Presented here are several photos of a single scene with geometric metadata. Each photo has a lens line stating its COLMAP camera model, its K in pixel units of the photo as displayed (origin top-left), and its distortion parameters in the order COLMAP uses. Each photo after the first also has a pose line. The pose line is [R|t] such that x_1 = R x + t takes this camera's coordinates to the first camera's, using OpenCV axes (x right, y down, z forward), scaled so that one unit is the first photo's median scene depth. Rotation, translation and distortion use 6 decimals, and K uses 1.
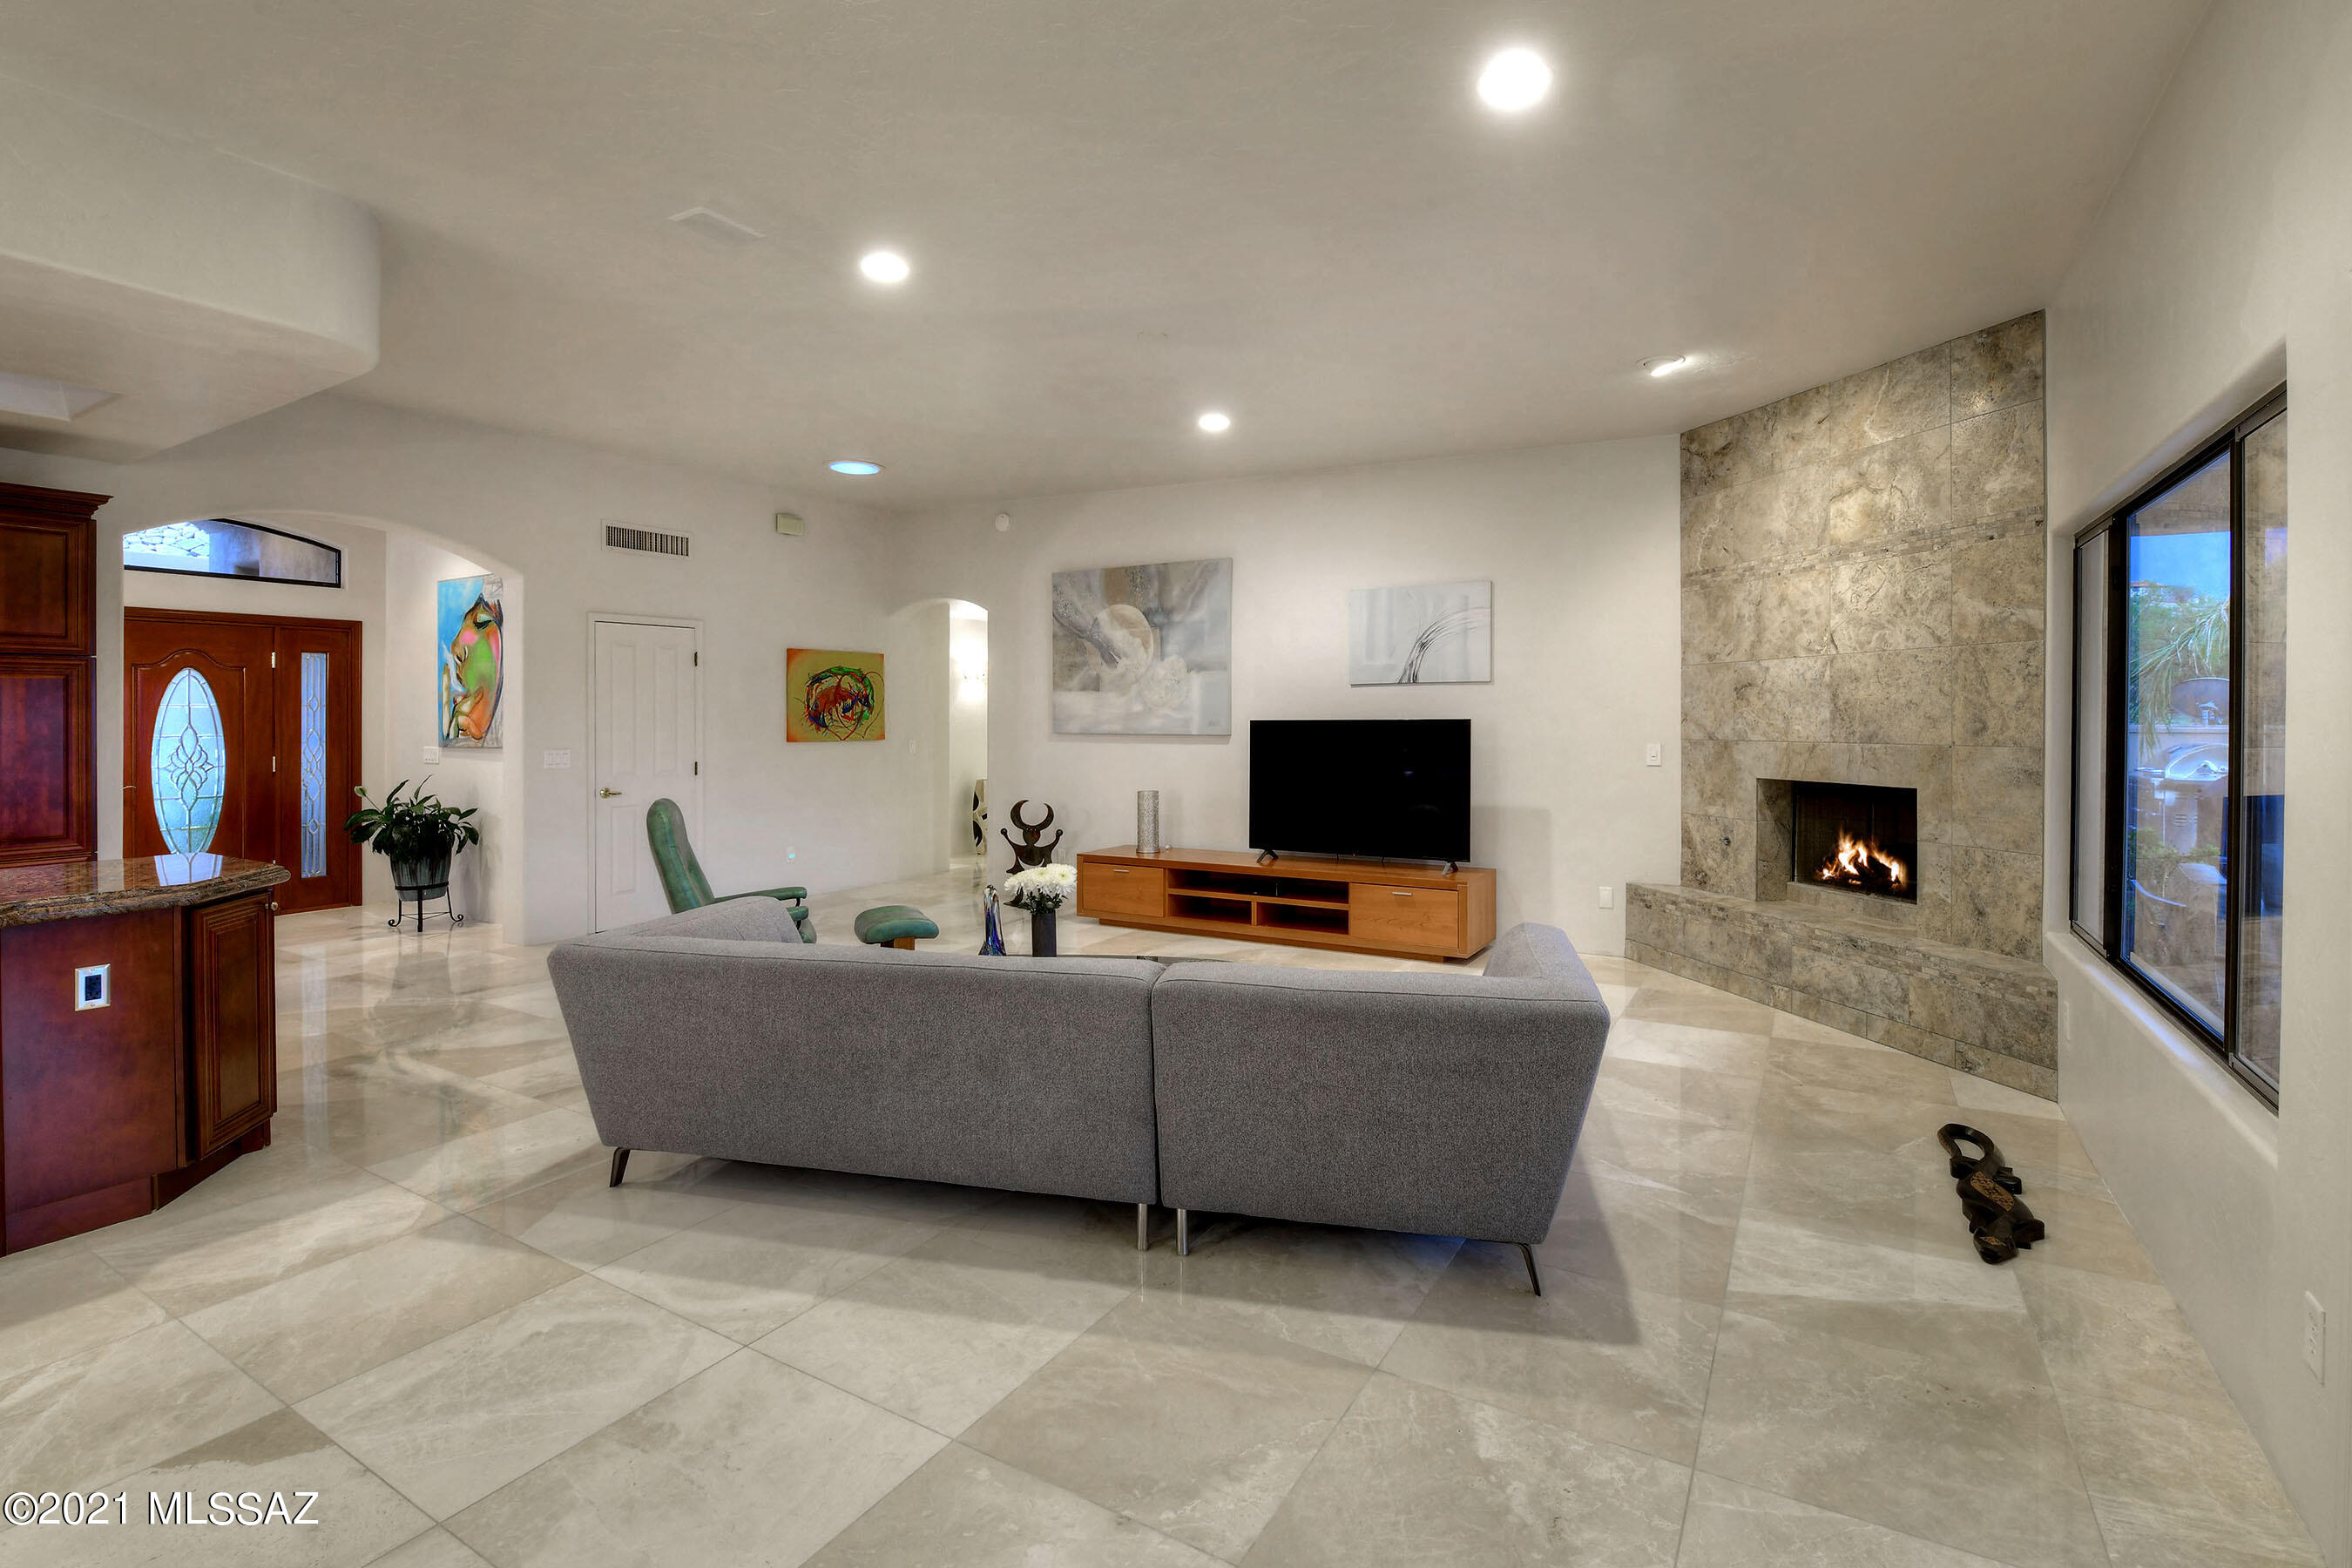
lens RADIAL K [[1067.9, 0, 1171.5], [0, 1067.9, 720.8], [0, 0, 1]] dist [0.023502, -0.012261]
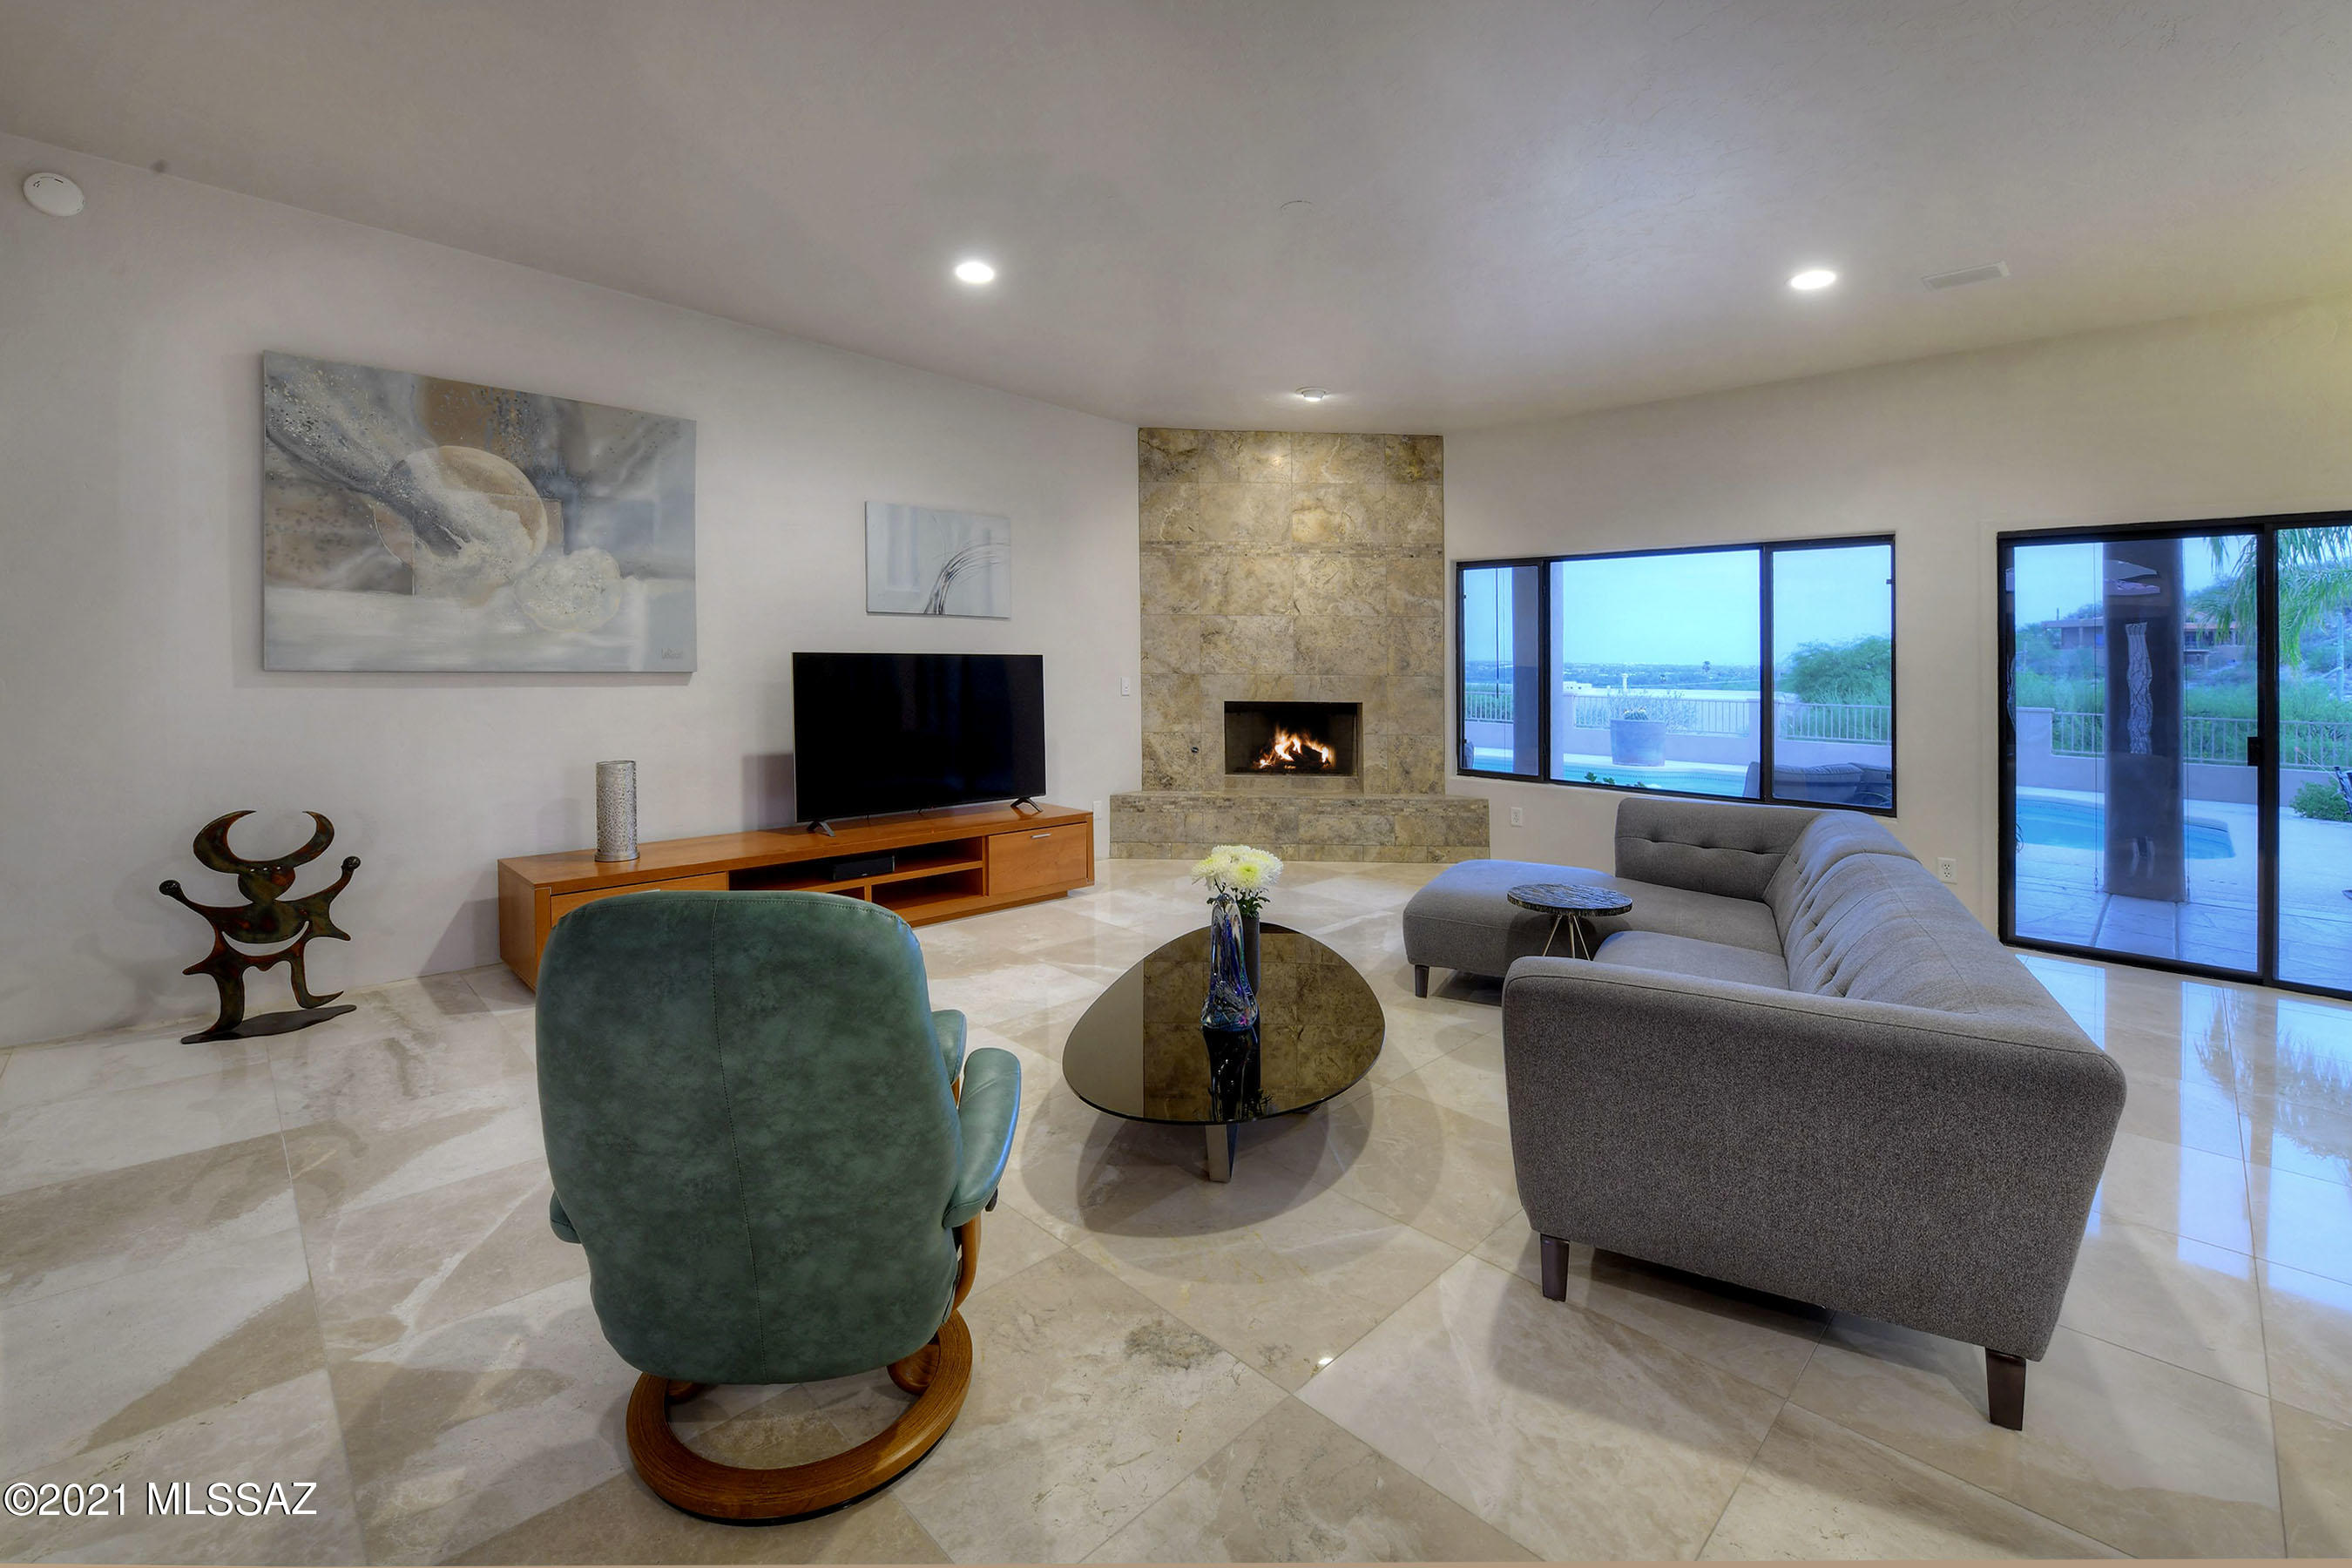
lens RADIAL K [[984.5, 0, 1094.3], [0, 984.5, 661.8], [0, 0, 1]] dist [-0.012861, -0.000413]
pose [[0.284588, 0.002993, 0.958645, -0.664740], [-0.010997, 0.999940, 0.000143, 0.004624], [-0.958587, -0.010583, 0.284603, 0.758621]]
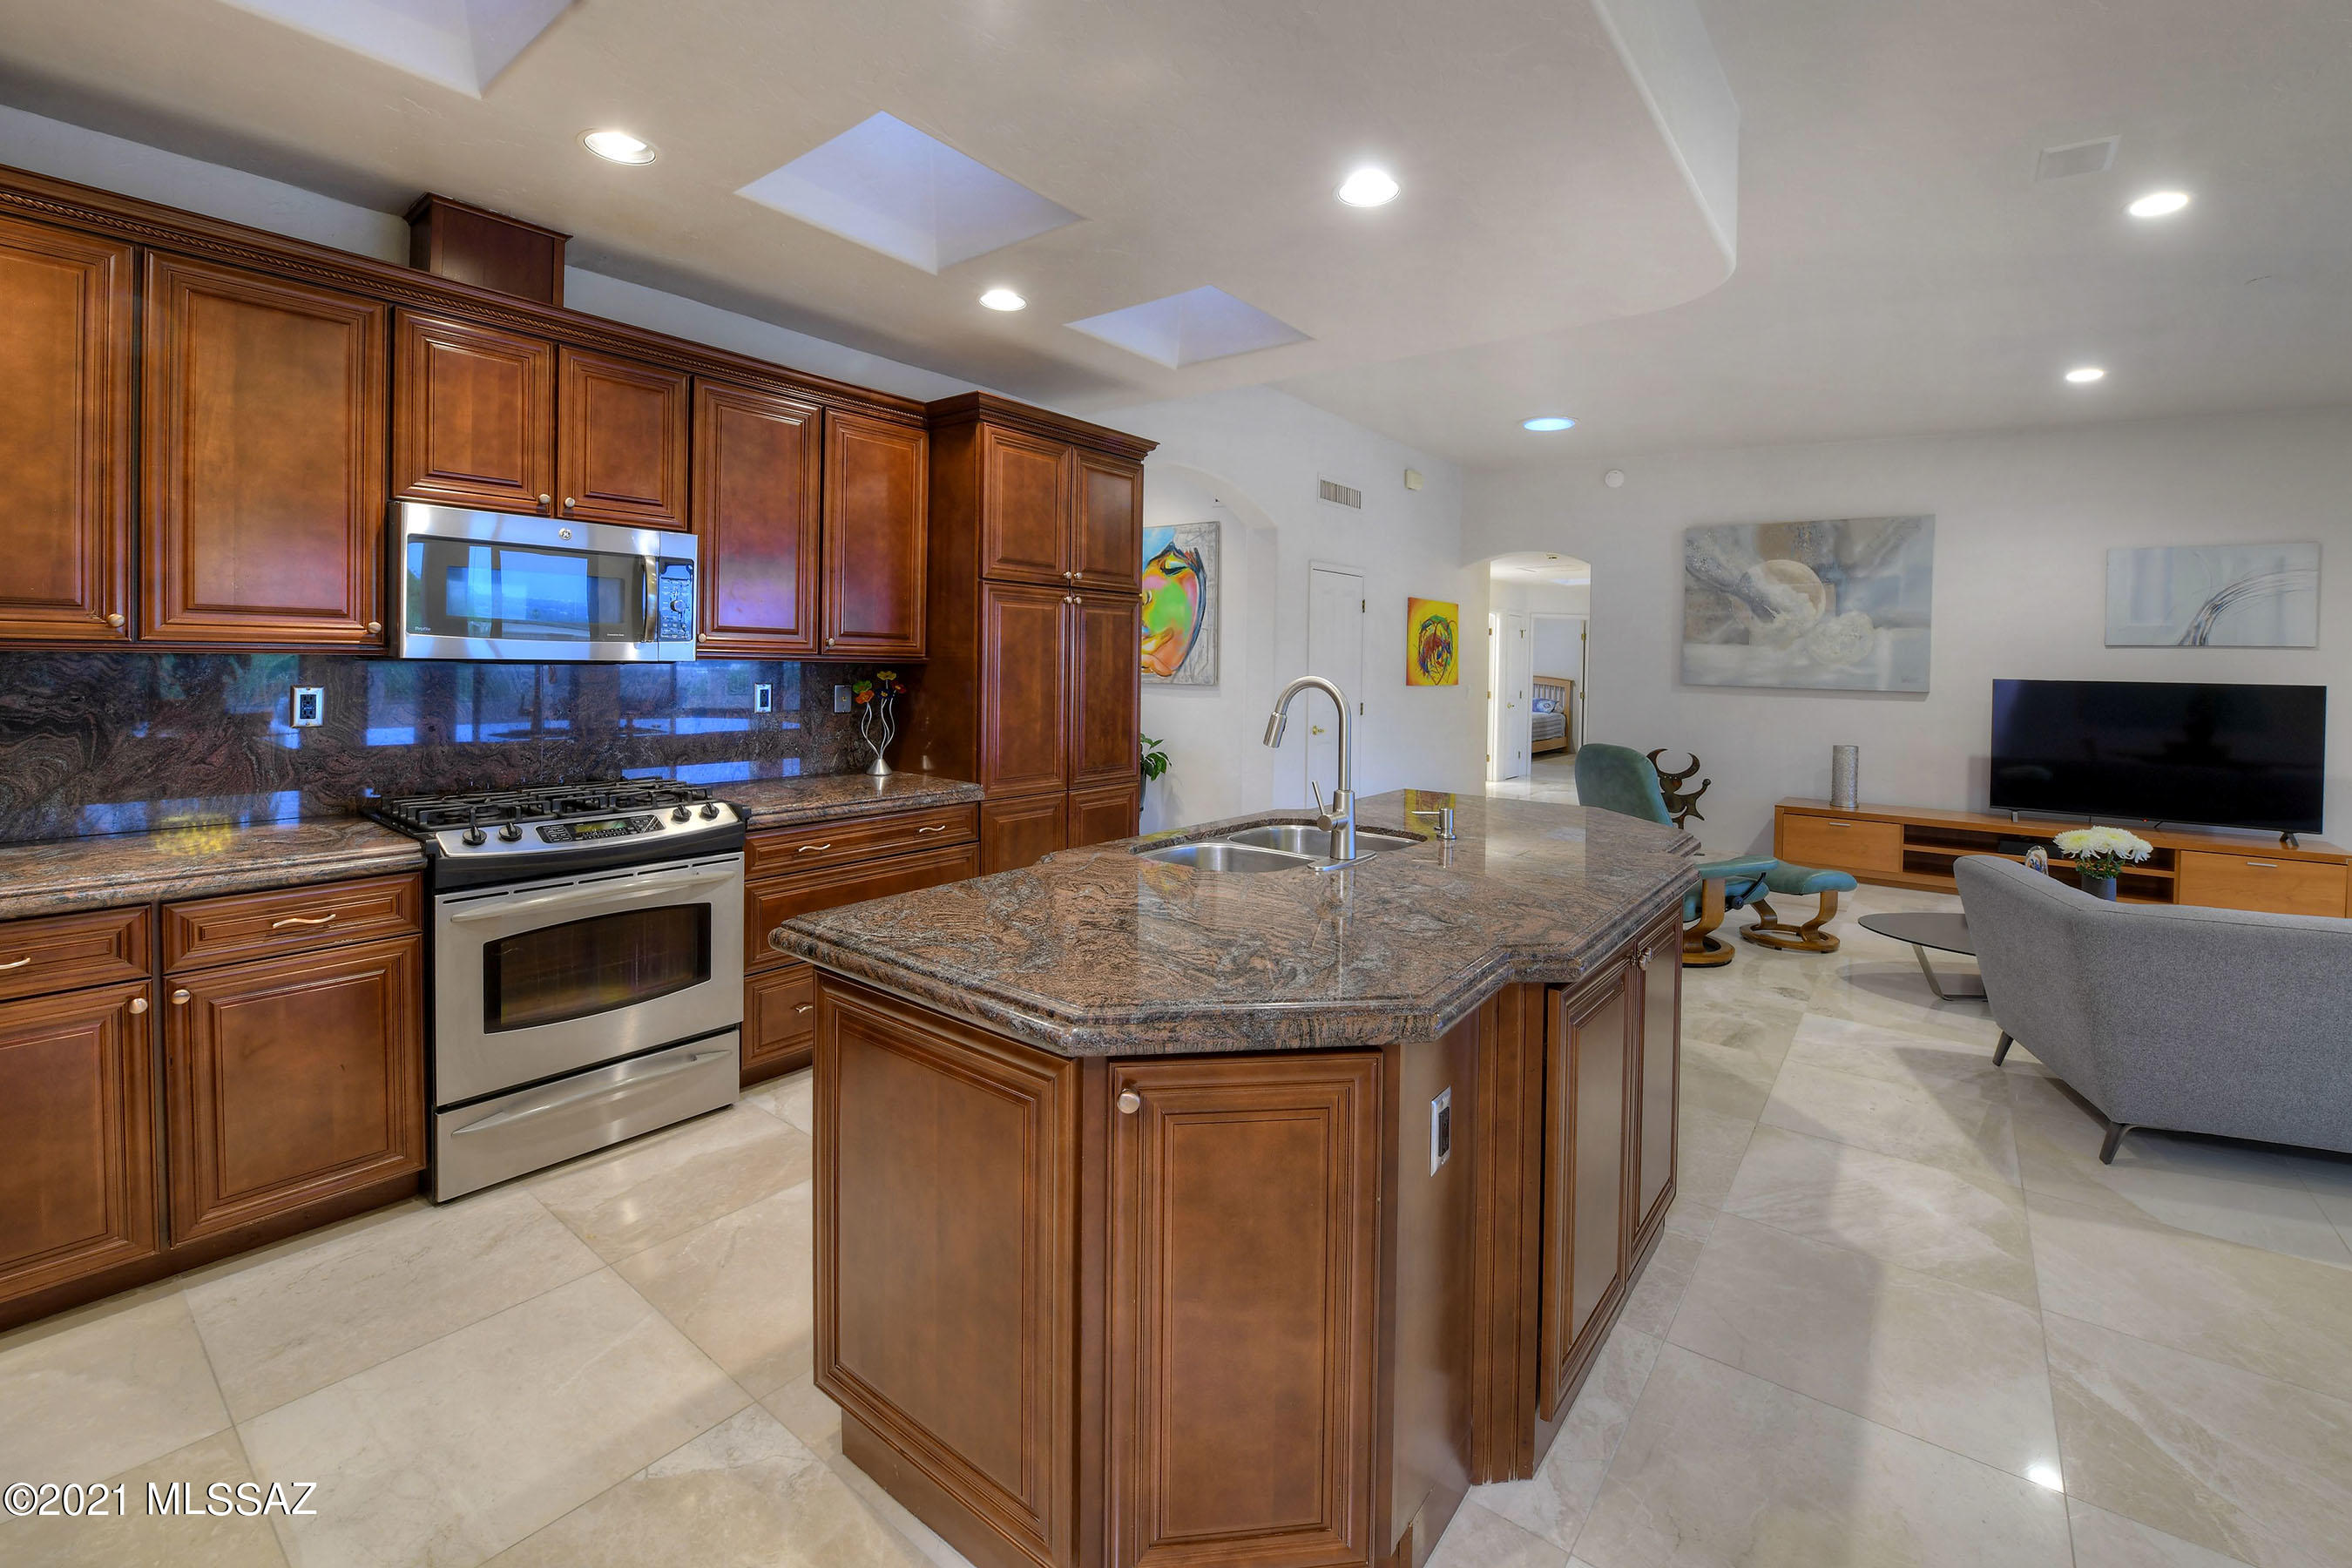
lens RADIAL K [[964.9, 0, 1226.1], [0, 964.9, 695.9], [0, 0, 1]] dist [-0.016405, -0.000583]
pose [[0.994317, 0.028103, -0.102685, -0.686250], [-0.024923, 0.999173, 0.032120, 0.005746], [0.103503, -0.029378, 0.994195, 0.055179]]
